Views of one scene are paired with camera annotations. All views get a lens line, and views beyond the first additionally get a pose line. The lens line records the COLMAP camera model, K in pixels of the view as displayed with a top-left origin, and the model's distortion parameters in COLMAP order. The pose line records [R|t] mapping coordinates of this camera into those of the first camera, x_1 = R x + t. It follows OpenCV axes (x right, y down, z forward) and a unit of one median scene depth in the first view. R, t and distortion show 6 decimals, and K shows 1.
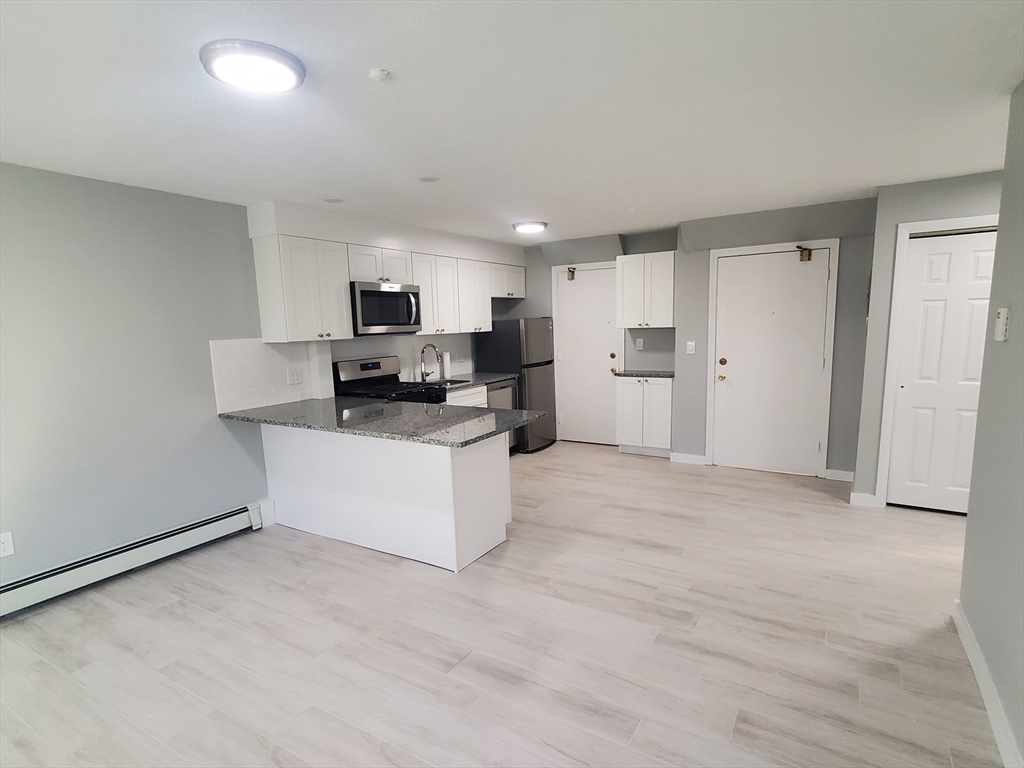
lens RADIAL K [[543.3, 0, 507.6], [0, 543.3, 405.2], [0, 0, 1]] dist [0.002827, 0.000396]
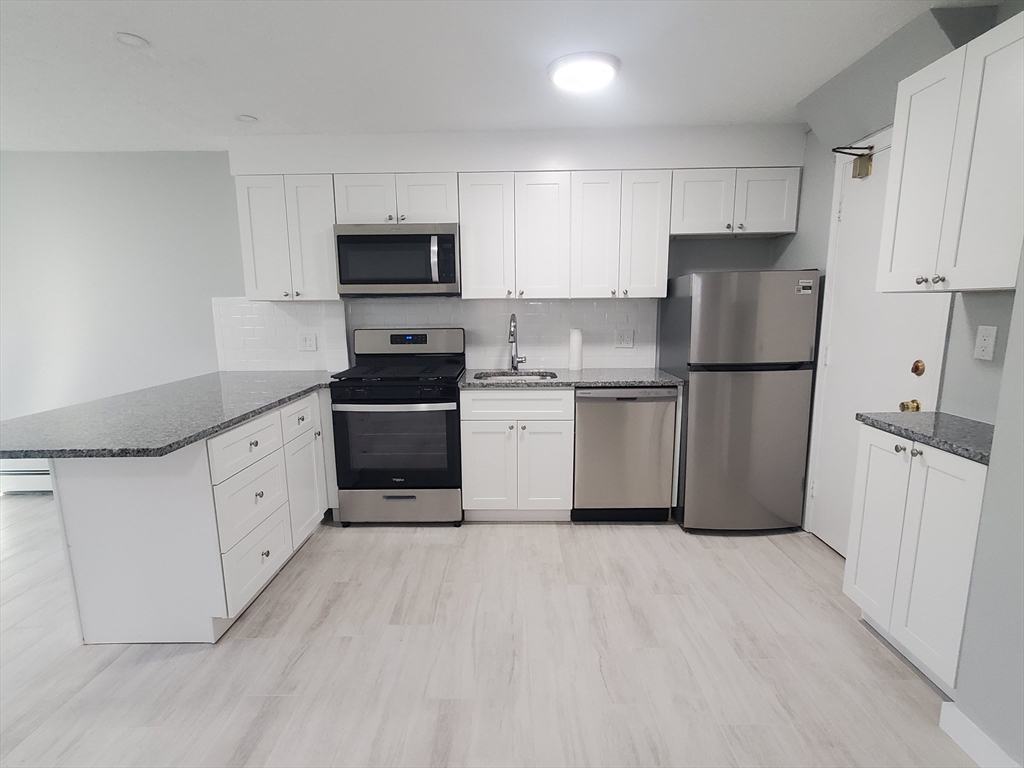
lens RADIAL K [[543.3, 0, 507.6], [0, 543.3, 405.2], [0, 0, 1]] dist [0.002827, 0.000396]
pose [[0.517385, 0.178278, -0.836976, 0.472342], [-0.136368, 0.982737, 0.125028, -0.095657], [0.844817, 0.049449, 0.532765, 0.727696]]
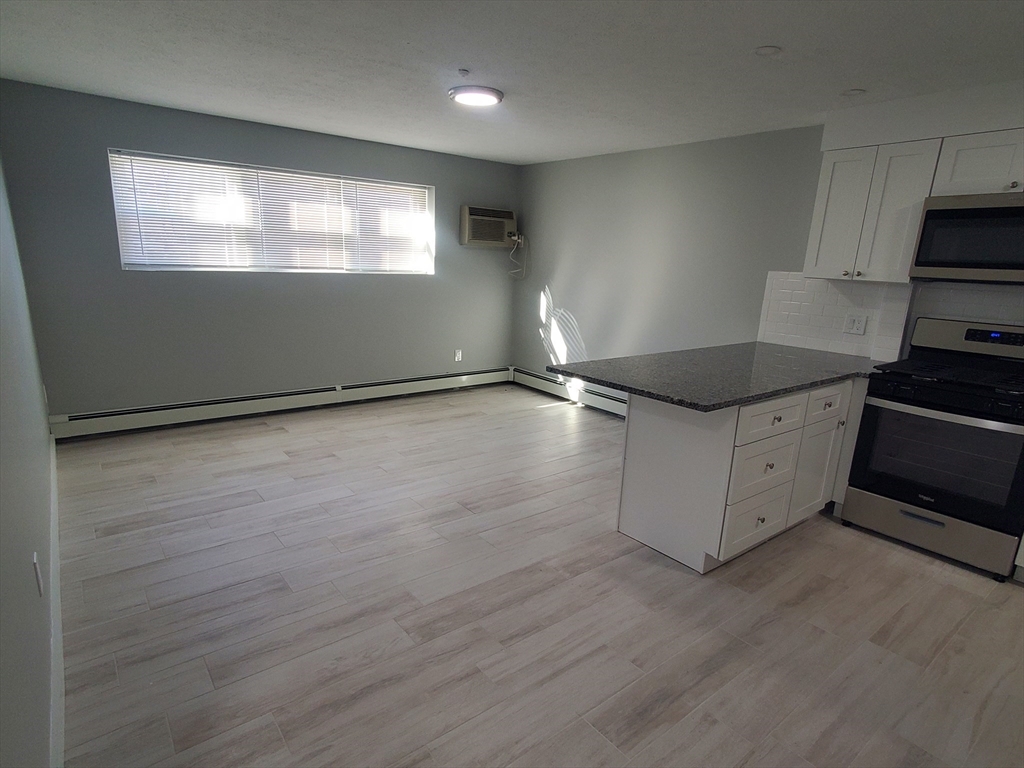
lens RADIAL K [[563.3, 0, 506.5], [0, 563.3, 407.4], [0, 0, 1]] dist [0.004711, 0.000417]
pose [[-0.344874, 0.256709, -0.902863, 0.530431], [-0.172764, 0.928083, 0.329872, -0.113982], [0.922613, 0.269746, -0.275722, 0.702516]]
